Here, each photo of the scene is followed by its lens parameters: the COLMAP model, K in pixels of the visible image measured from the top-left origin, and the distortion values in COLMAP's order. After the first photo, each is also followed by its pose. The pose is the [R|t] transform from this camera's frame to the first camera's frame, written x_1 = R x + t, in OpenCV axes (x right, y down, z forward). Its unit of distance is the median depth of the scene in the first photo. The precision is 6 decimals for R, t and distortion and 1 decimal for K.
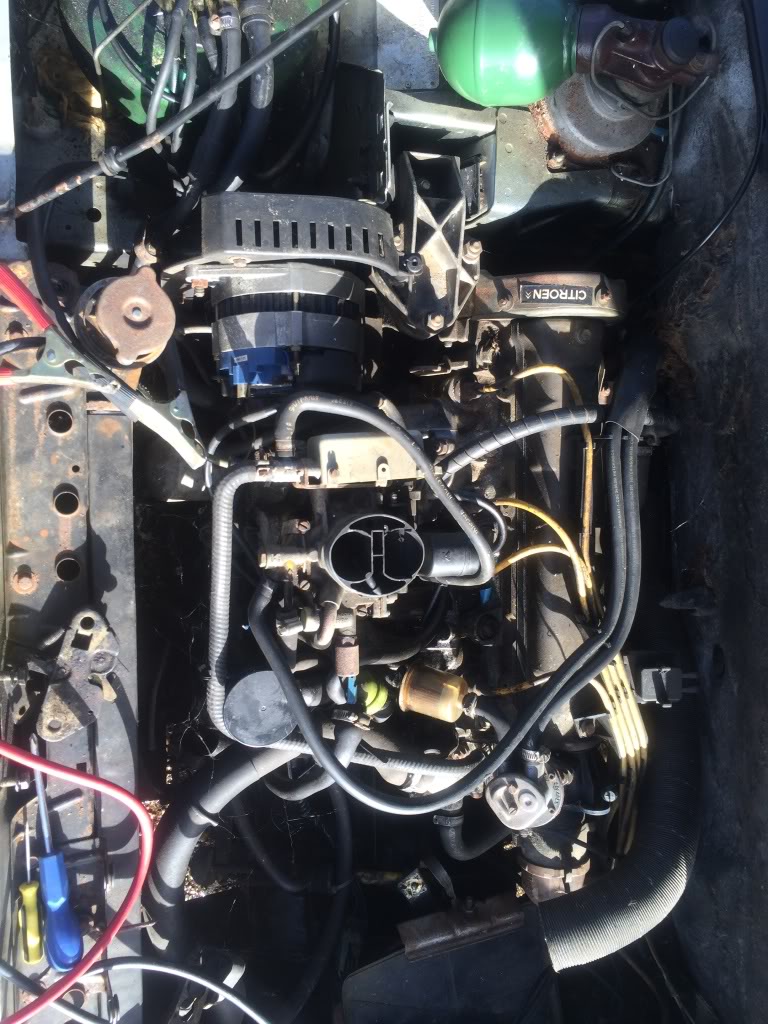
lens RADIAL K [[892.3, 0, 383.7], [0, 892.3, 512.4], [0, 0, 1]] dist [0.015120, -0.000788]
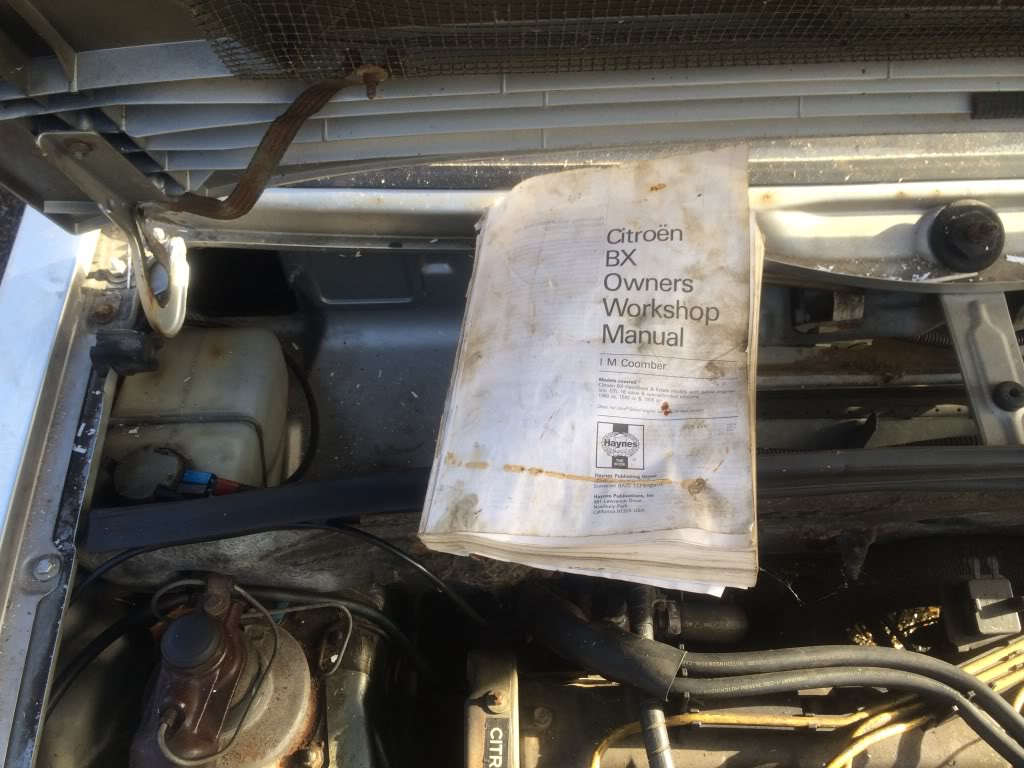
lens RADIAL K [[892.3, 0, 511.8], [0, 892.3, 383.5], [0, 0, 1]] dist [0.015120, -0.000788]
pose [[-0.003566, -0.941083, 0.338156, 0.243367], [0.997416, -0.027610, -0.066321, -0.171452], [0.071750, 0.337046, 0.938750, 0.196078]]
